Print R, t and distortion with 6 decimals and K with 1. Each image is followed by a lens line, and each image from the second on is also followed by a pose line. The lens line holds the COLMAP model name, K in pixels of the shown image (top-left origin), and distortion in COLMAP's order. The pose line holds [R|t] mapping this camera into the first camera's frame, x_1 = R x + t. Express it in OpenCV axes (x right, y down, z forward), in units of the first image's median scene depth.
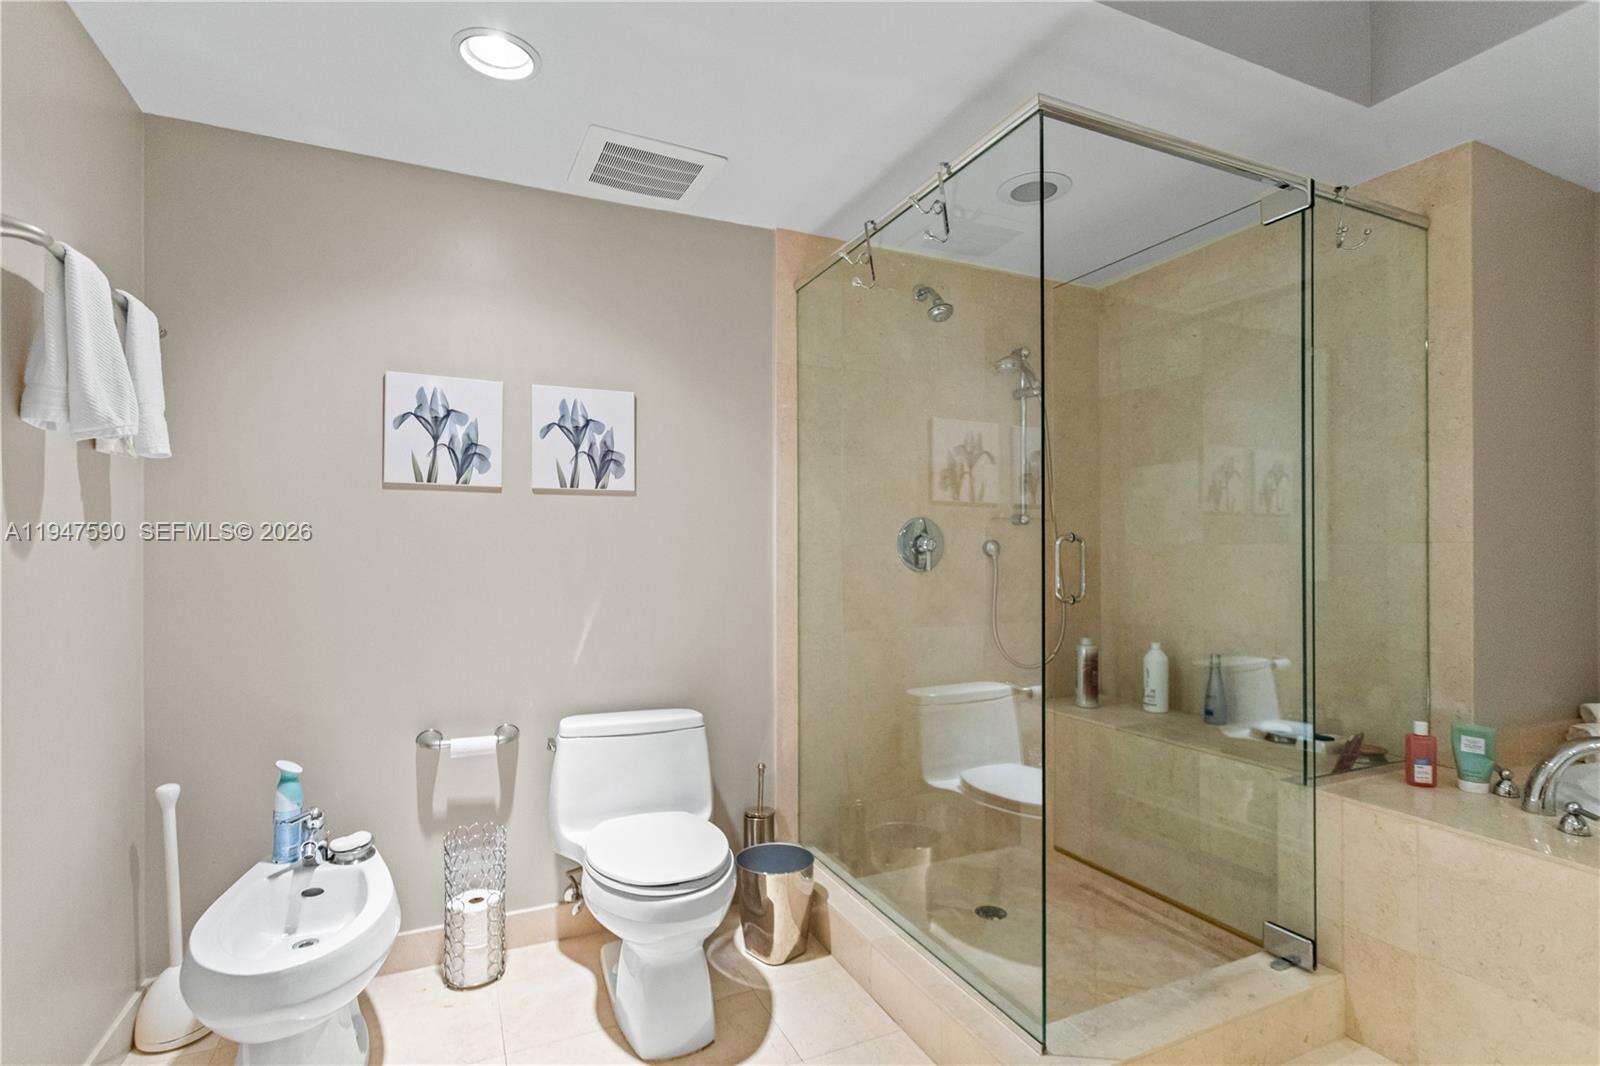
lens RADIAL K [[766.7, 0, 800.3], [0, 766.7, 546.4], [0, 0, 1]] dist [-0.001917, -0.000561]
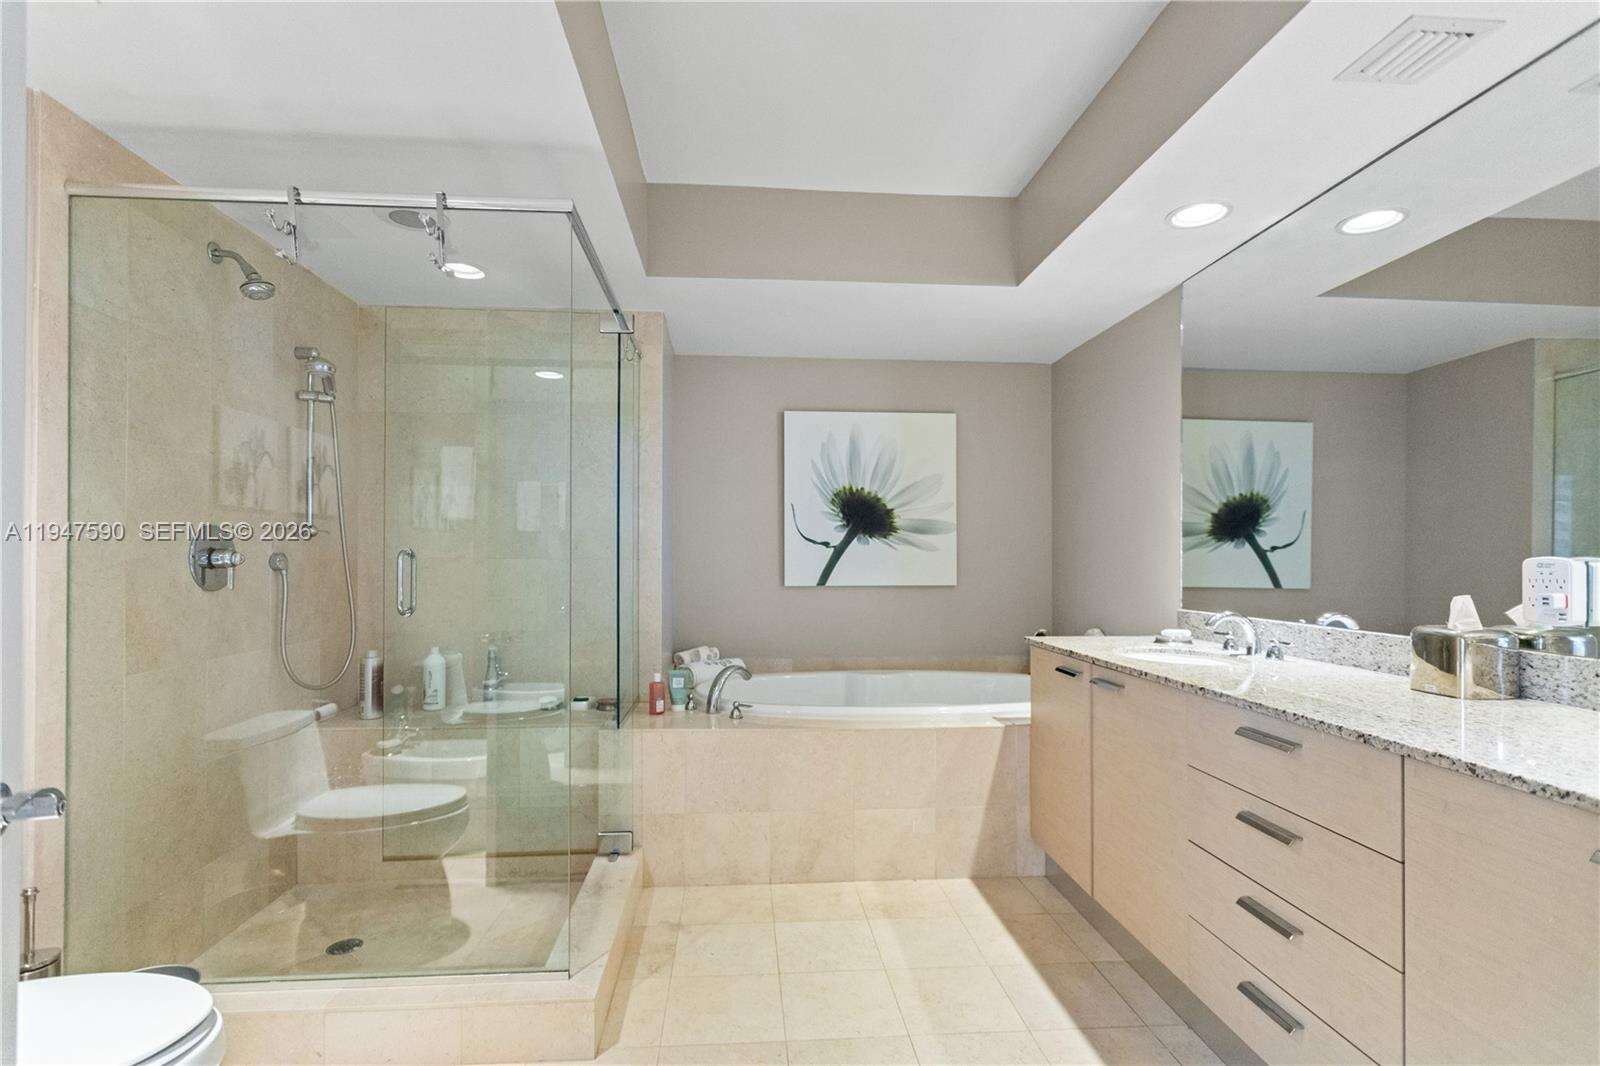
lens RADIAL K [[766.7, 0, 800.3], [0, 766.7, 546.4], [0, 0, 1]] dist [-0.001917, -0.000561]
pose [[0.346029, 0.015417, 0.938097, -0.423935], [-0.009162, 0.999873, -0.013052, -0.010605], [-0.938179, -0.004079, 0.346127, 0.133256]]
